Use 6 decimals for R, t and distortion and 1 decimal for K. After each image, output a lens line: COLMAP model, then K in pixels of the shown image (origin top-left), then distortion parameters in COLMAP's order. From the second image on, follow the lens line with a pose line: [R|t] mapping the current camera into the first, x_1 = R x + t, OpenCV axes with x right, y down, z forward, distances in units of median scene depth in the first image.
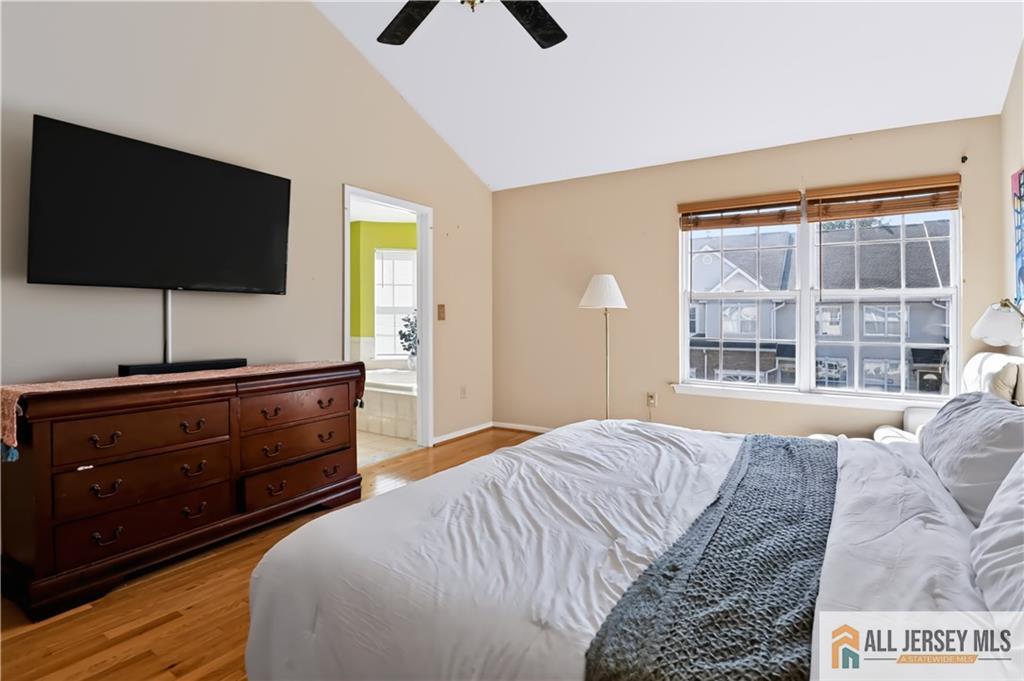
lens RADIAL K [[503.9, 0, 515.7], [0, 503.9, 324.3], [0, 0, 1]] dist [-0.026777, -0.000516]
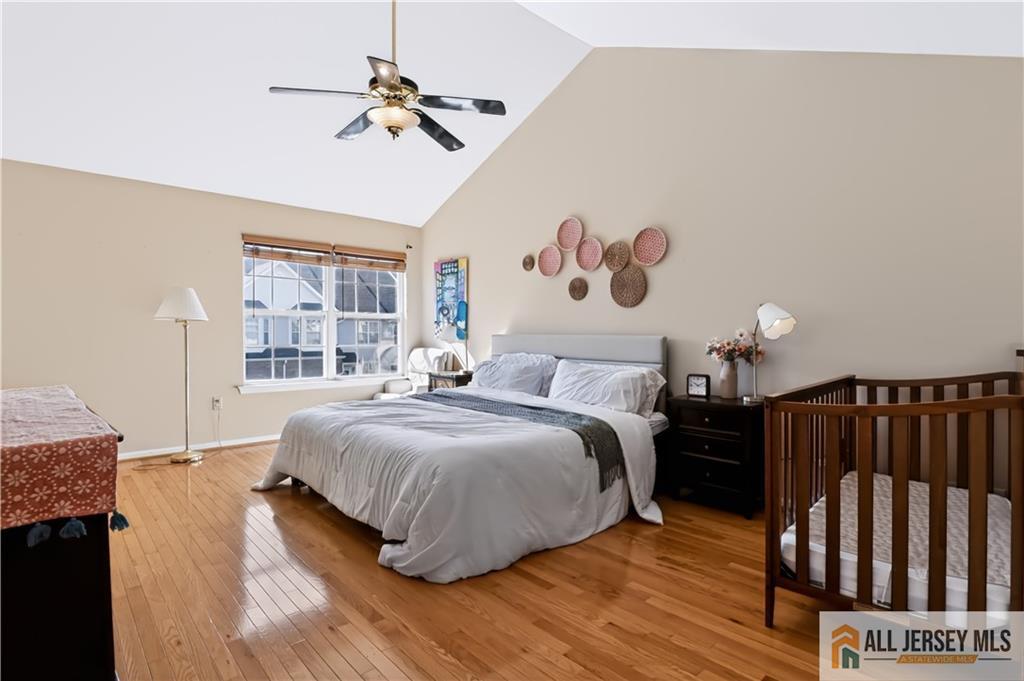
lens RADIAL K [[503.9, 0, 515.7], [0, 503.9, 324.3], [0, 0, 1]] dist [-0.026777, -0.000516]
pose [[0.249624, 0.013141, 0.968254, -0.737759], [0.011027, 0.999804, -0.016412, 0.000889], [-0.968280, 0.014774, 0.249430, 0.095424]]
